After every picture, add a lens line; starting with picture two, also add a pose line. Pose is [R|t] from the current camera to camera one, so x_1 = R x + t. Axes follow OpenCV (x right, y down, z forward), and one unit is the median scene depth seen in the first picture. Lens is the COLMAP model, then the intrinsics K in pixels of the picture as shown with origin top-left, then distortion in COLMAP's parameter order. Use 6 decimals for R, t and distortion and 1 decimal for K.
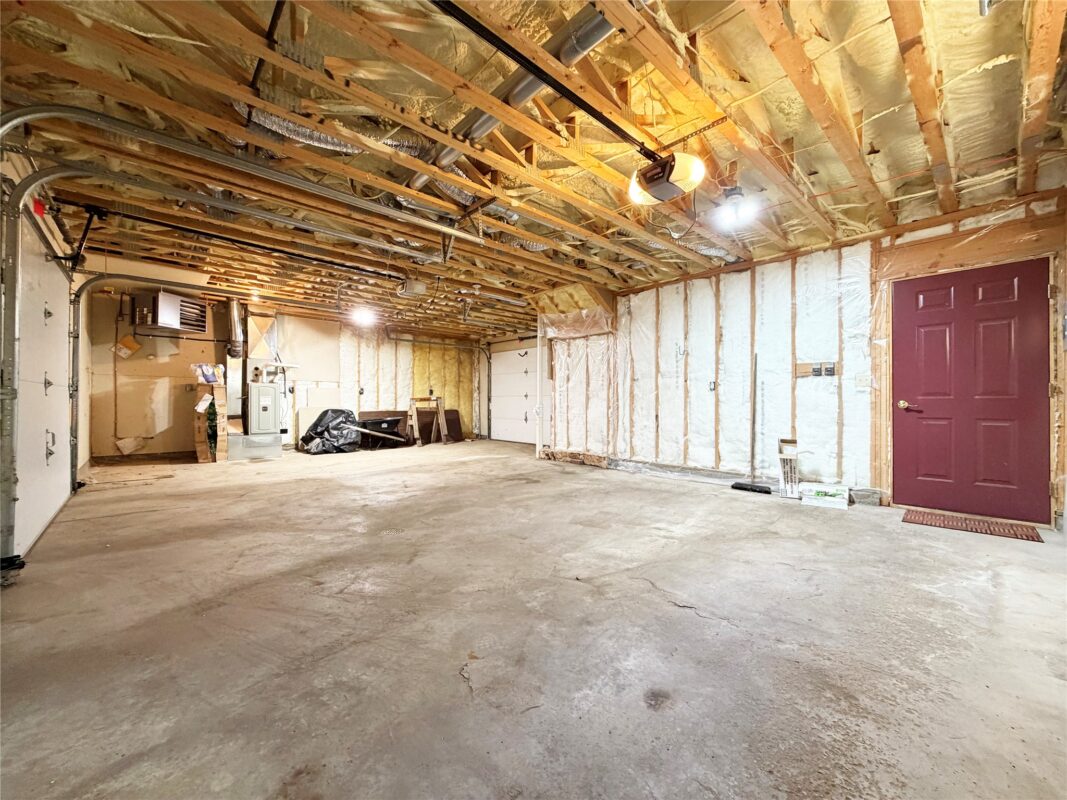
lens RADIAL K [[423.3, 0, 533.5], [0, 423.3, 400.0], [0, 0, 1]] dist [-0.000257, 0.000070]
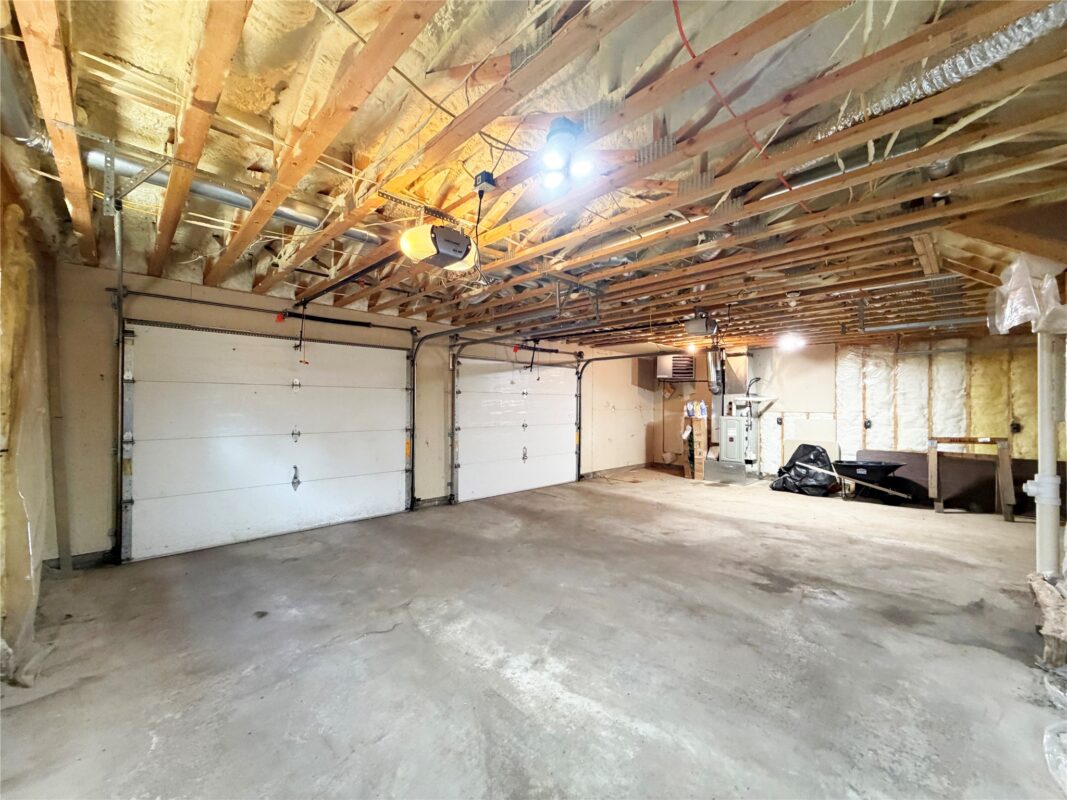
lens RADIAL K [[423.3, 0, 533.5], [0, 423.3, 400.0], [0, 0, 1]] dist [-0.000257, 0.000070]
pose [[0.028497, -0.015350, -0.999476, 0.990911], [-0.006300, 0.999859, -0.015535, -0.131390], [0.999574, 0.006739, 0.028397, 0.928521]]
